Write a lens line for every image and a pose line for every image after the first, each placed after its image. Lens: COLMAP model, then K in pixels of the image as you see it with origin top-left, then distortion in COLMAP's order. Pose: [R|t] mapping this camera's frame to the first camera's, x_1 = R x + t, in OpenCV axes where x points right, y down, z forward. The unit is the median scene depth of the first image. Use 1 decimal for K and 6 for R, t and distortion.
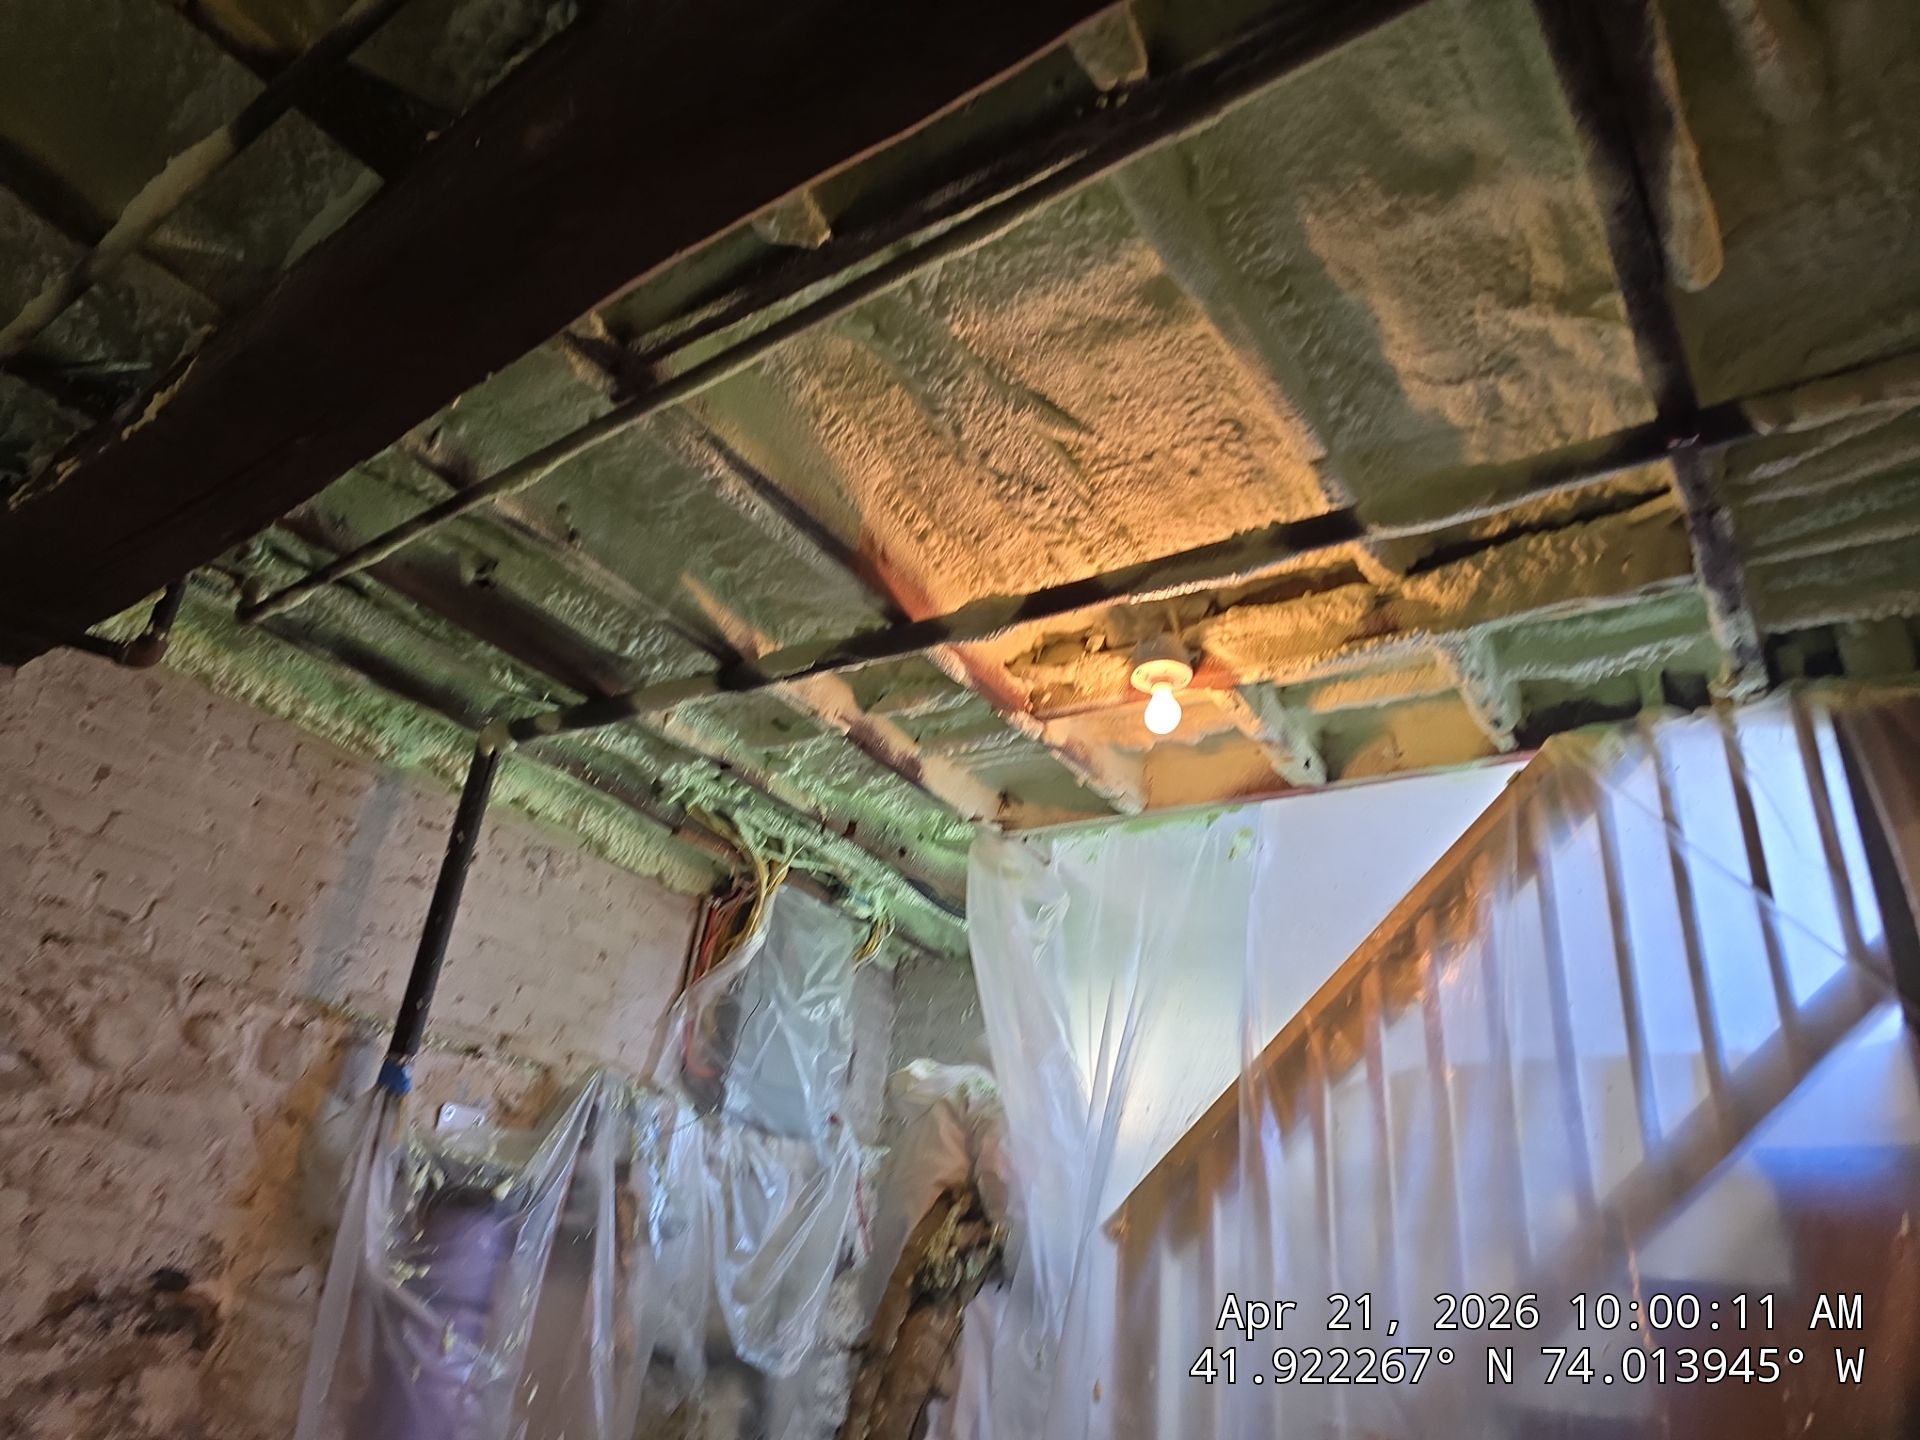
lens RADIAL K [[1280.4, 0, 987.2], [0, 1280.4, 719.8], [0, 0, 1]] dist [0.058867, -0.055416]
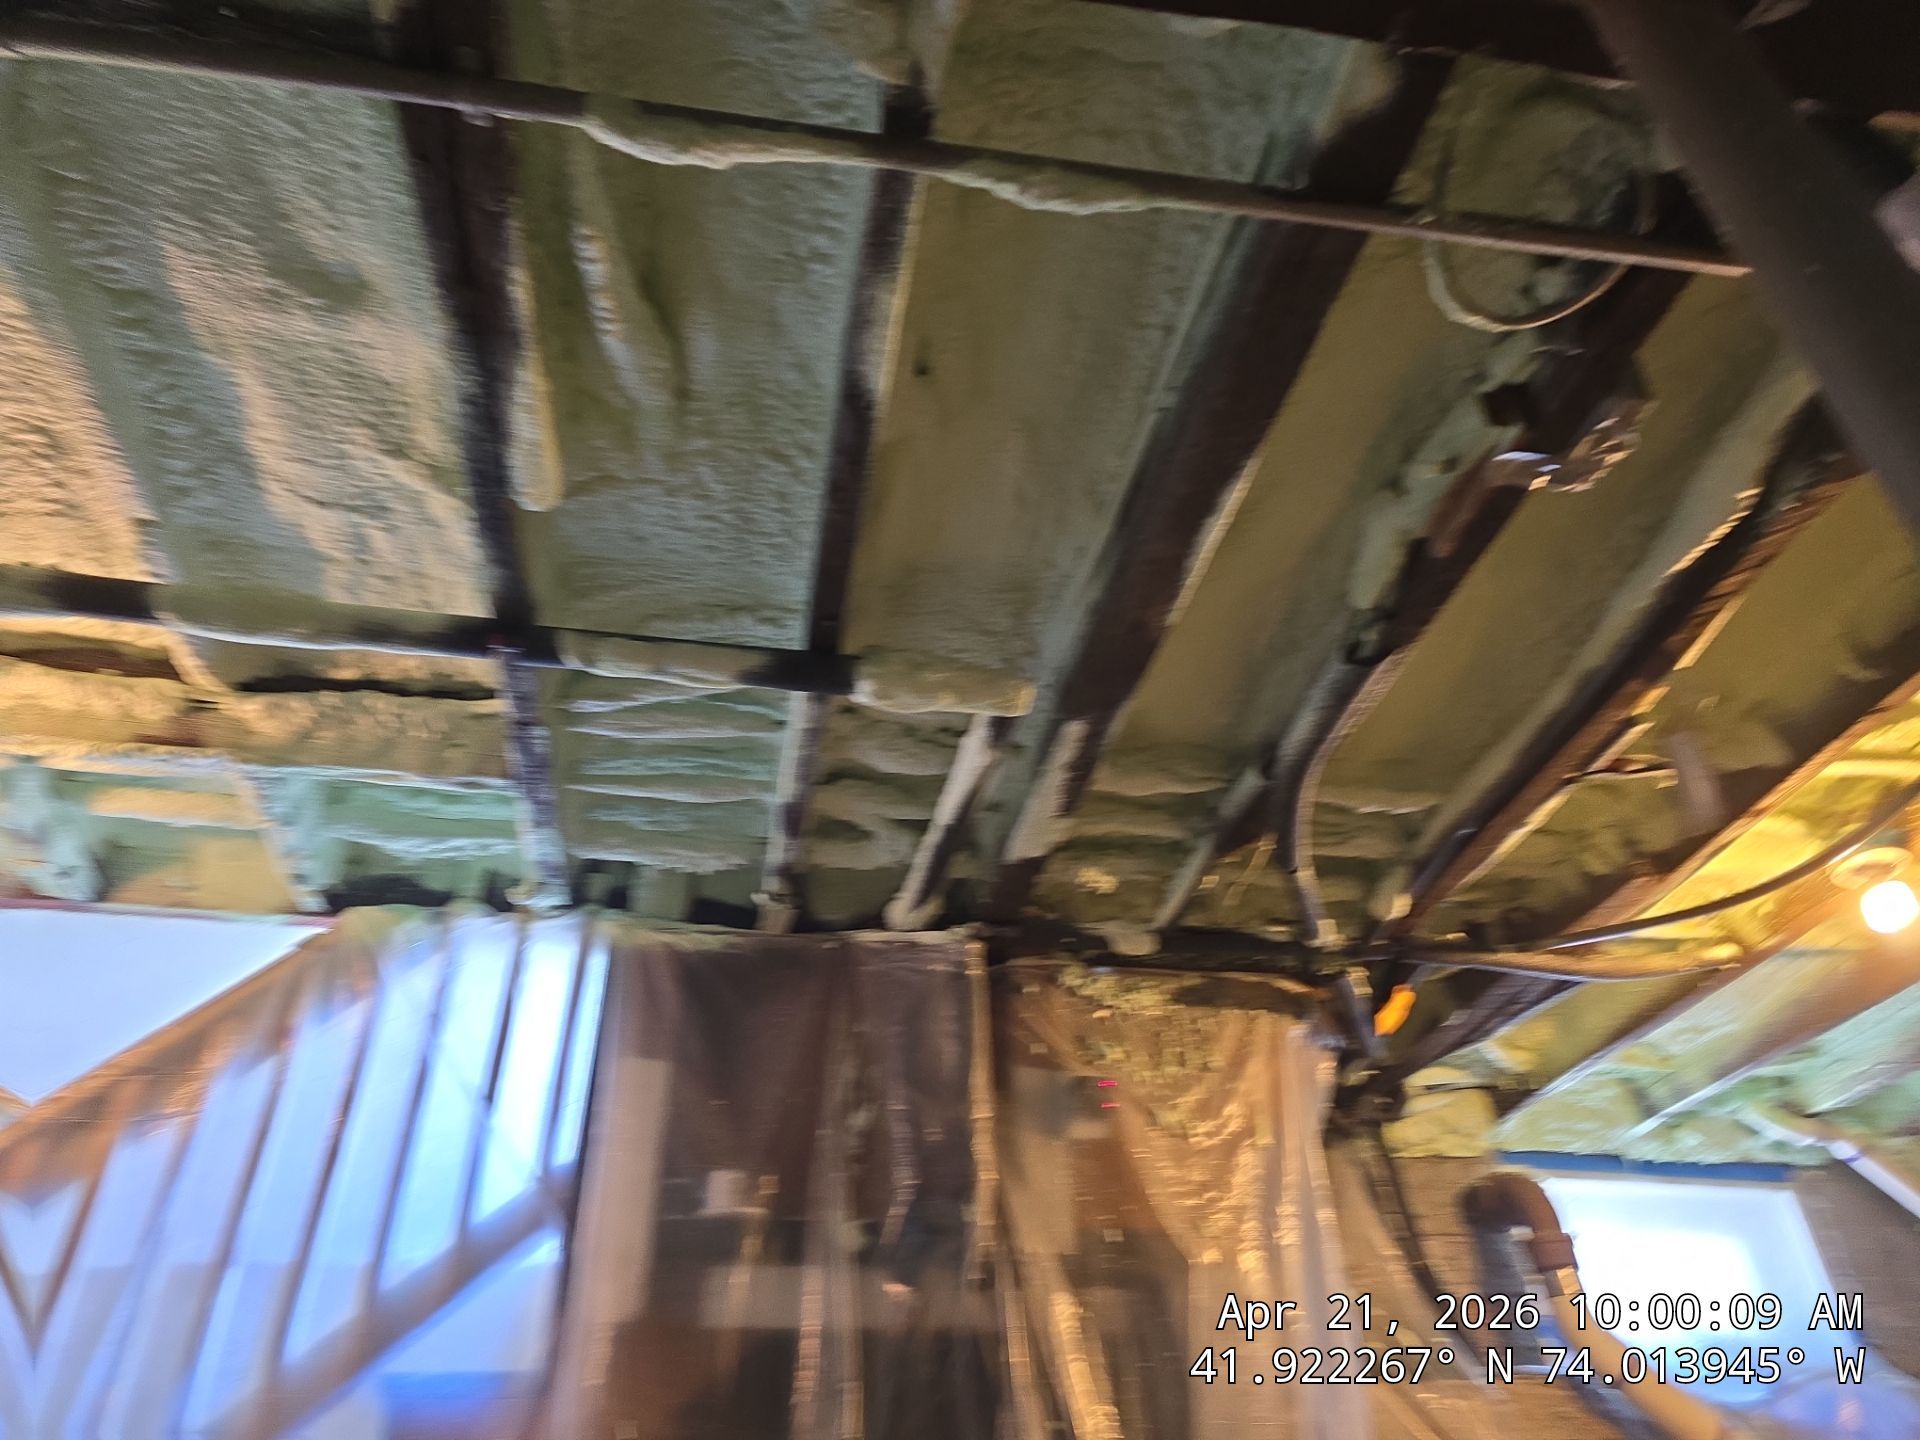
lens RADIAL K [[1280.4, 0, 987.2], [0, 1280.4, 719.8], [0, 0, 1]] dist [0.058867, -0.055416]
pose [[0.701408, 0.328348, 0.632625, 0.133908], [-0.241878, 0.944553, -0.222070, -0.019901], [-0.670464, 0.002744, 0.741937, -0.011144]]
